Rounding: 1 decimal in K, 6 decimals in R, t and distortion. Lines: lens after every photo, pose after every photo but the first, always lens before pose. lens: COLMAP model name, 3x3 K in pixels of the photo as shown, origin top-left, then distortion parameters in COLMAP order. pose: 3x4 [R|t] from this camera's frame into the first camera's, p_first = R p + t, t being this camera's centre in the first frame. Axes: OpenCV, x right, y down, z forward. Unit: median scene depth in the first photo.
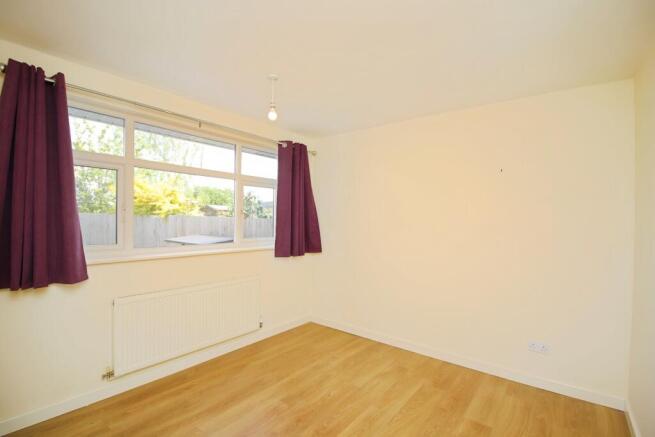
lens RADIAL K [[307.0, 0, 332.0], [0, 307.0, 216.6], [0, 0, 1]] dist [0.014946, -0.000635]
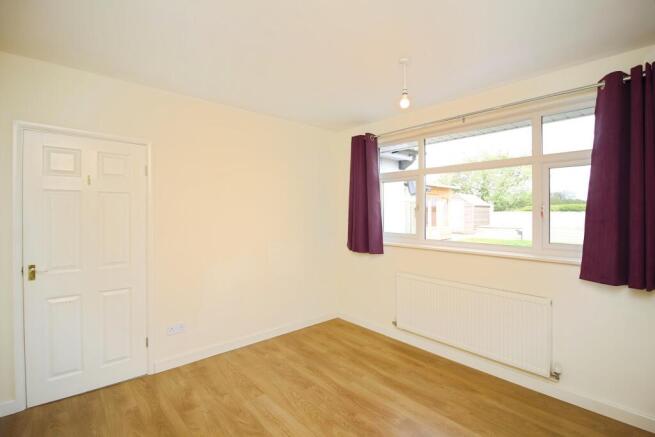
lens RADIAL K [[307.0, 0, 332.0], [0, 307.0, 216.6], [0, 0, 1]] dist [0.014946, -0.000635]
pose [[-0.158281, -0.009459, -0.987349, 0.694124], [0.002241, 0.999948, -0.009938, 0.020486], [0.987392, -0.003785, -0.158252, 0.858962]]
